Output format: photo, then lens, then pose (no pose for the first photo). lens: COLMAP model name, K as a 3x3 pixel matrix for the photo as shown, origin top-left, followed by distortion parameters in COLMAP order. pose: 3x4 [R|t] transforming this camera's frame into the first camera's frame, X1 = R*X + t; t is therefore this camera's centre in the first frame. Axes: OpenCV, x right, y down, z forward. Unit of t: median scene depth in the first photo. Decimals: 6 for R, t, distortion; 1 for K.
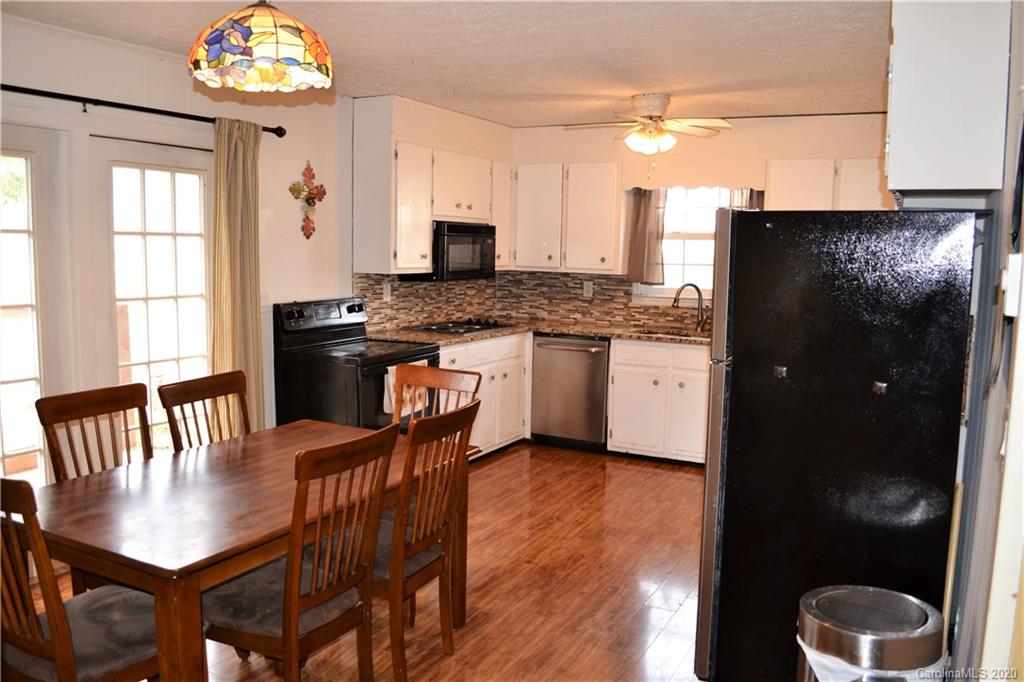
lens RADIAL K [[845.7, 0, 510.6], [0, 845.7, 346.5], [0, 0, 1]] dist [-0.059605, 0.001823]
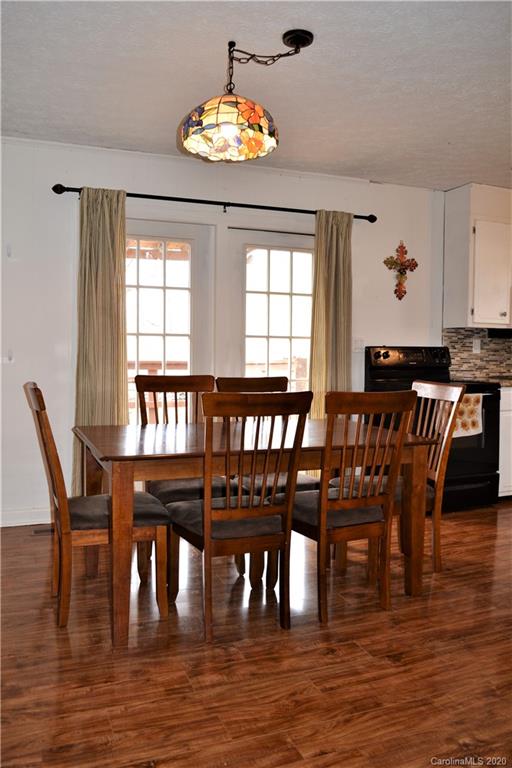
lens RADIAL K [[634.3, 0, 256.6], [0, 634.3, 382.8], [0, 0, 1]] dist [-0.059605, 0.001823]
pose [[0.767040, 0.021544, -0.641238, 0.239661], [-0.075078, 0.995584, -0.056358, 0.078953], [0.637192, 0.091372, 0.765270, 0.126587]]
